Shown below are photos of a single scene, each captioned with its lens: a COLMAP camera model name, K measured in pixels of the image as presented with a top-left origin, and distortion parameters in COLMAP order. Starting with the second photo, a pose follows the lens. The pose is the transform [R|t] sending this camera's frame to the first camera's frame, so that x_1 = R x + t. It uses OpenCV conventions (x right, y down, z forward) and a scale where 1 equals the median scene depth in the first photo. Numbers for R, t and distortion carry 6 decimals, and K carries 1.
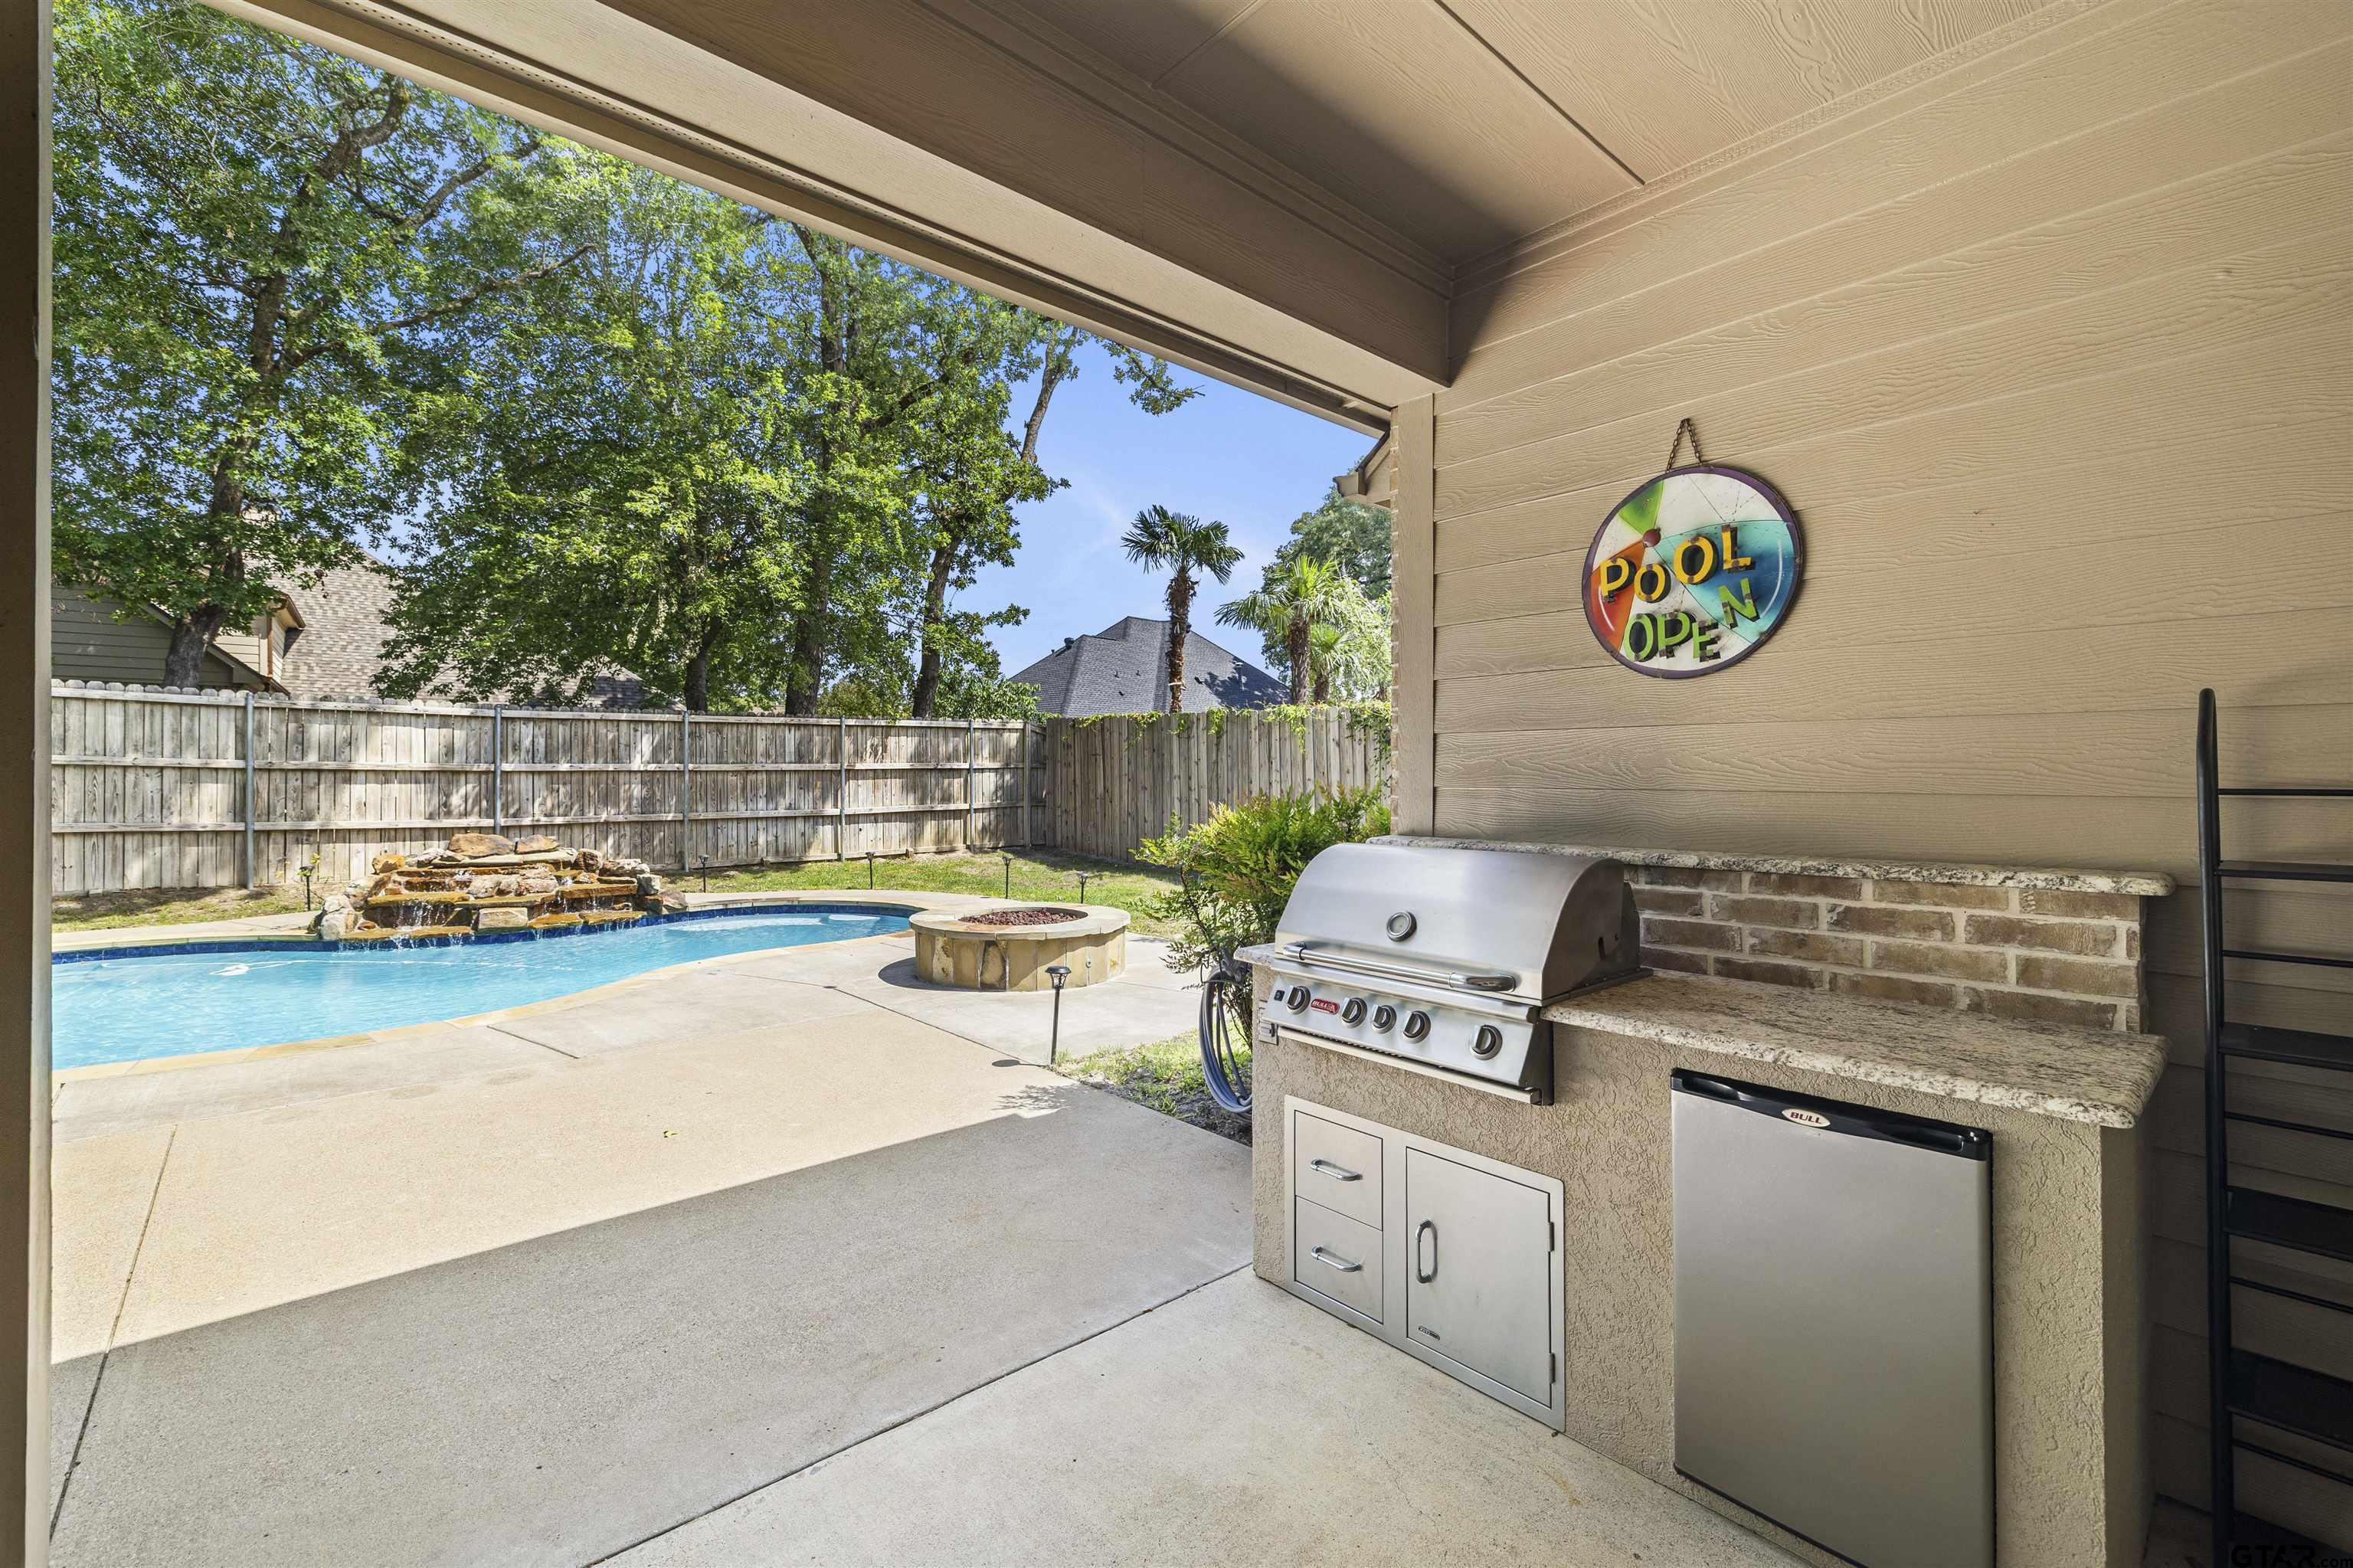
lens RADIAL K [[994.7, 0, 1175.3], [0, 994.7, 768.7], [0, 0, 1]] dist [-0.000892, 0.000108]
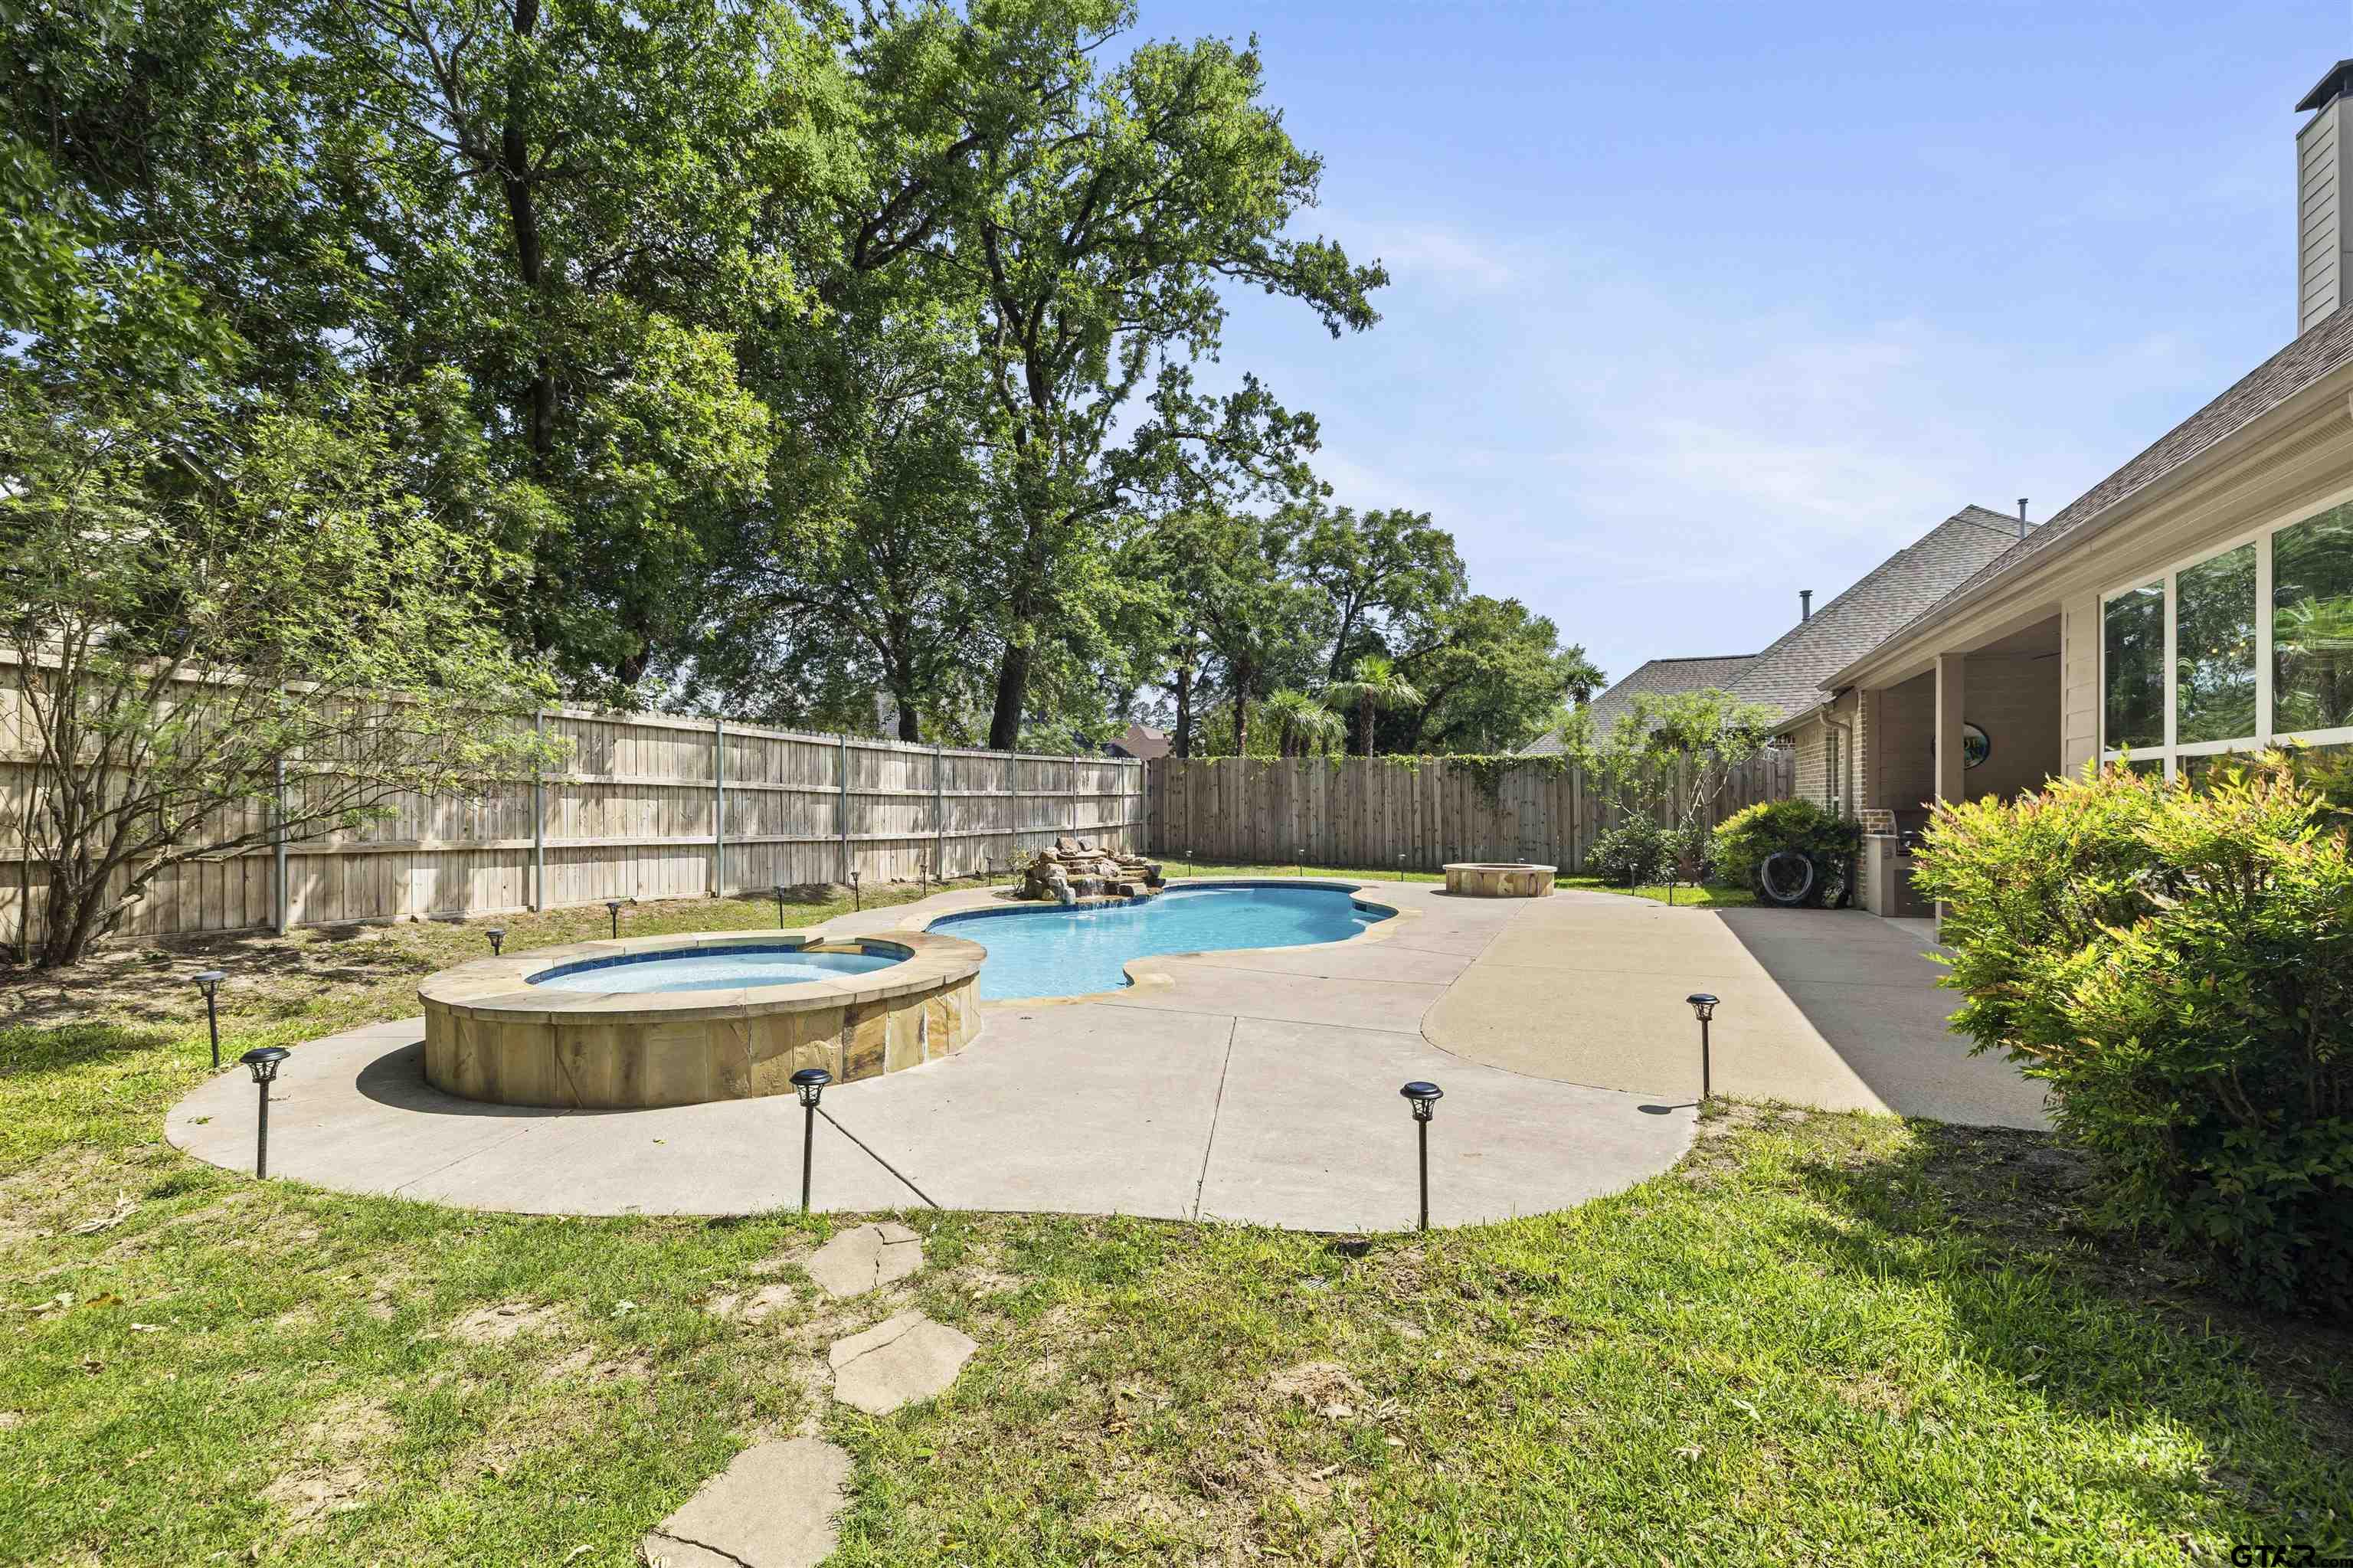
lens RADIAL K [[998.7, 0, 1182.4], [0, 998.7, 804.4], [0, 0, 1]] dist [-0.000026, 0.000051]
pose [[0.906129, -0.003999, 0.422982, -1.102927], [0.001510, 0.999980, 0.006218, 0.007215], [-0.422998, -0.004996, 0.906117, -0.388802]]
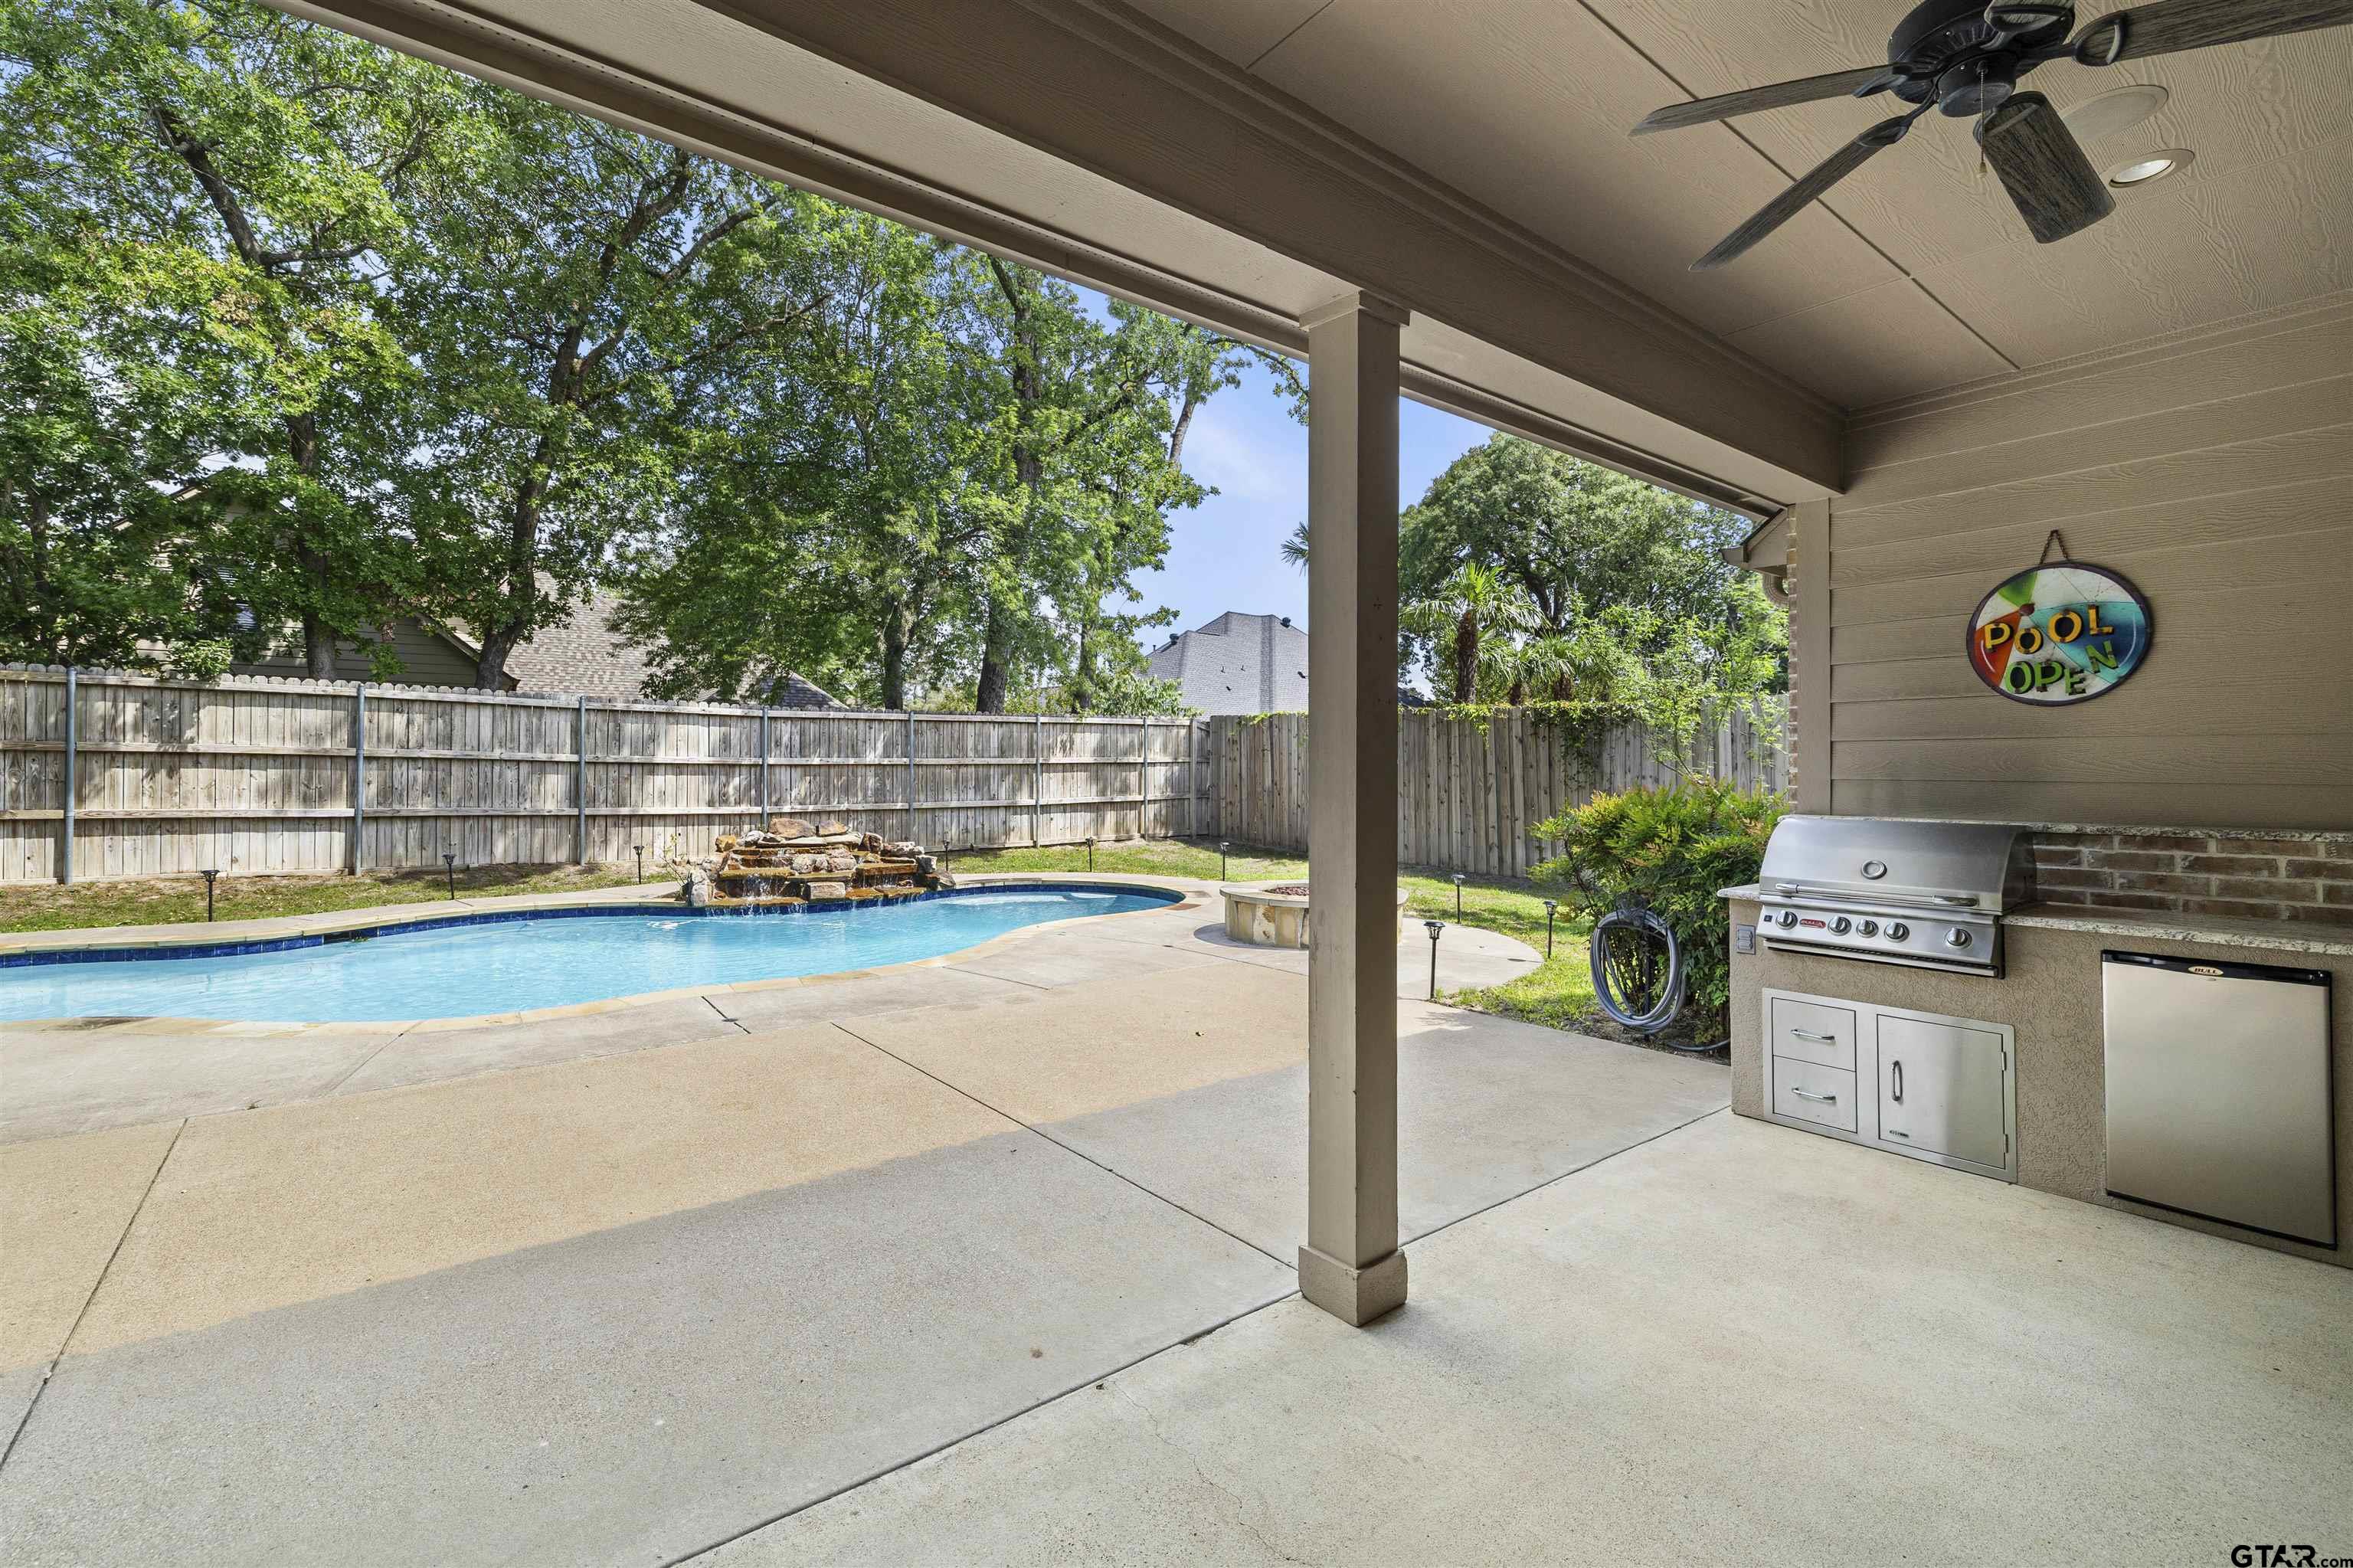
lens RADIAL K [[1018.4, 0, 1165.4], [0, 1018.4, 753.5], [0, 0, 1]] dist [-0.000478, -0.000139]
pose [[0.997677, 0.001271, -0.068115, -0.171627], [-0.001835, 0.999964, -0.008232, -0.001370], [0.068102, 0.008338, 0.997643, -0.145537]]
